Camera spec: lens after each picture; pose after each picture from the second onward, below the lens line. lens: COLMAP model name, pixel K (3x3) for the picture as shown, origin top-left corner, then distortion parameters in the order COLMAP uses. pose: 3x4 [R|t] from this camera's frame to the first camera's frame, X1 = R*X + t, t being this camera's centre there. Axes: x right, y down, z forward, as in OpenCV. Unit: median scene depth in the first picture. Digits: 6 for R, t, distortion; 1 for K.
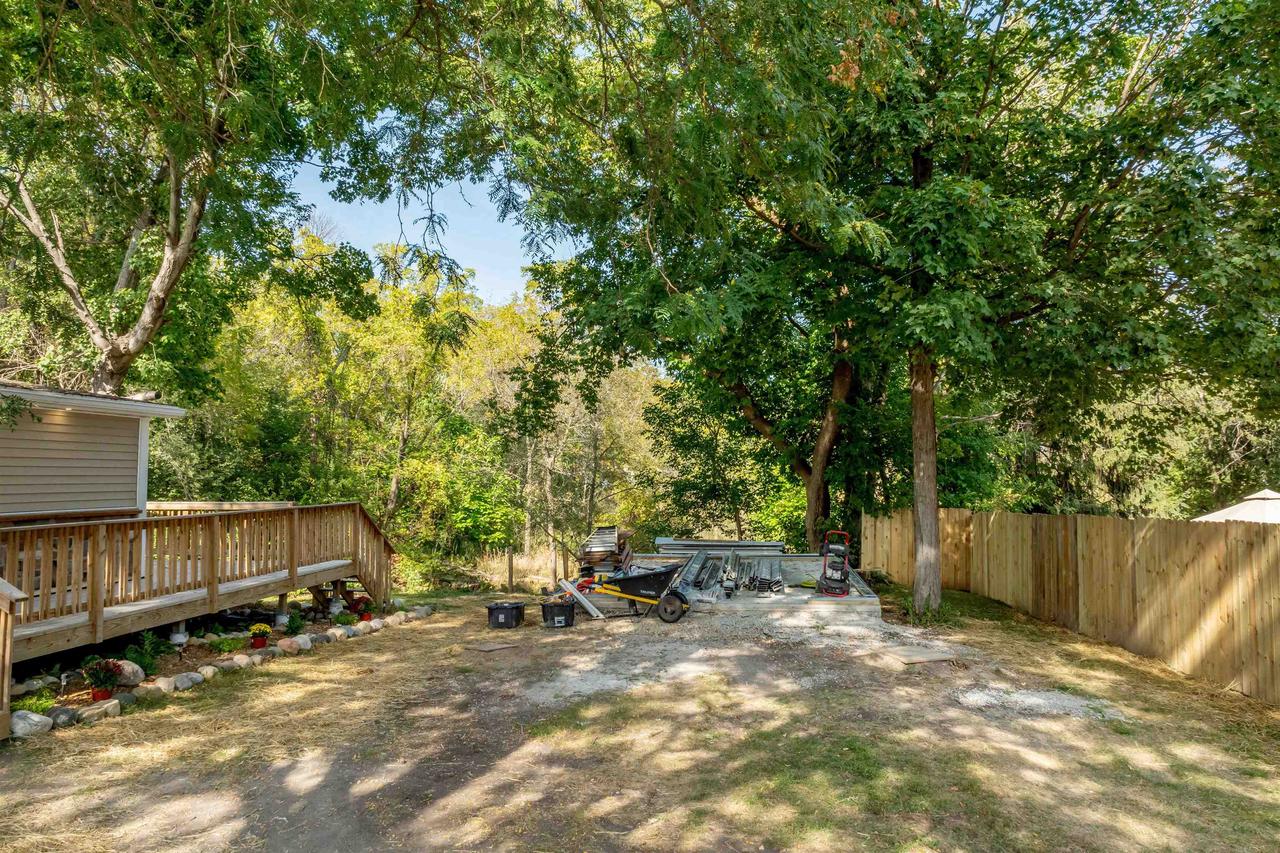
lens RADIAL K [[869.4, 0, 638.3], [0, 869.4, 444.1], [0, 0, 1]] dist [-0.047679, -0.003114]
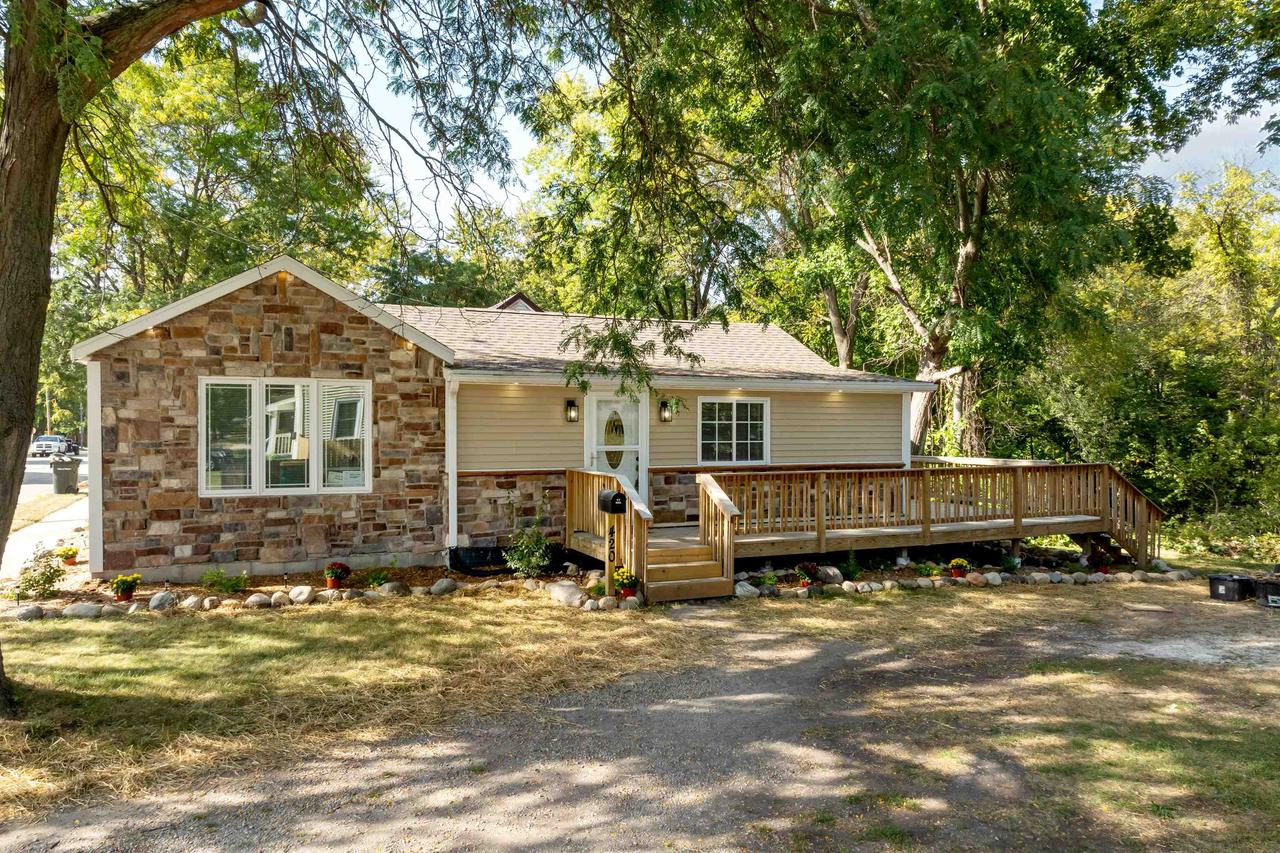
lens RADIAL K [[887.2, 0, 658.6], [0, 887.2, 427.8], [0, 0, 1]] dist [-0.024278, 0.003249]
pose [[0.529448, 0.001771, -0.848341, 0.222925], [0.029077, 0.999372, 0.020233, -0.009966], [0.847844, -0.035380, 0.529064, -0.021332]]
